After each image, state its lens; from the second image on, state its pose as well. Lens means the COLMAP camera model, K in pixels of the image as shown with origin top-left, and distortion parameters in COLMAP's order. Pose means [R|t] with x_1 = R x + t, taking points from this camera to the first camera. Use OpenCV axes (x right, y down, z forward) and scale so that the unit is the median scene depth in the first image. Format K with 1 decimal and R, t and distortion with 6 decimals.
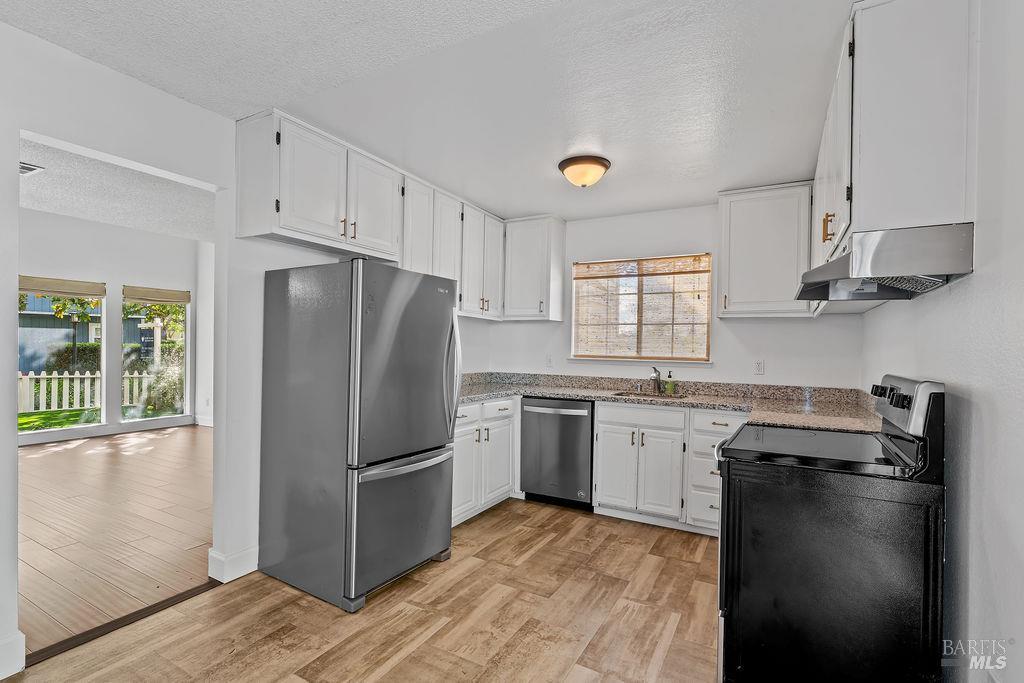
lens RADIAL K [[462.7, 0, 506.7], [0, 462.7, 338.2], [0, 0, 1]] dist [-0.001445, 0.000057]
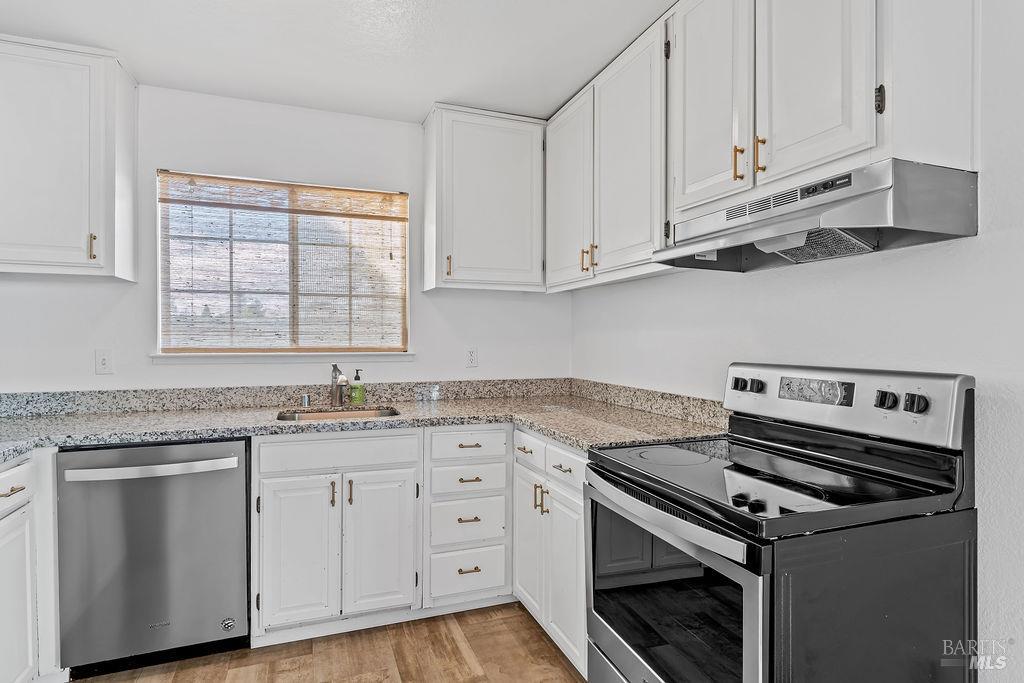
lens RADIAL K [[554.2, 0, 514.7], [0, 554.2, 339.2], [0, 0, 1]] dist [0.002620, 0.000746]
pose [[0.643760, -0.020660, 0.764948, -0.086142], [-0.006279, 0.999459, 0.032278, 0.003798], [-0.765201, -0.025583, 0.643283, 0.343919]]
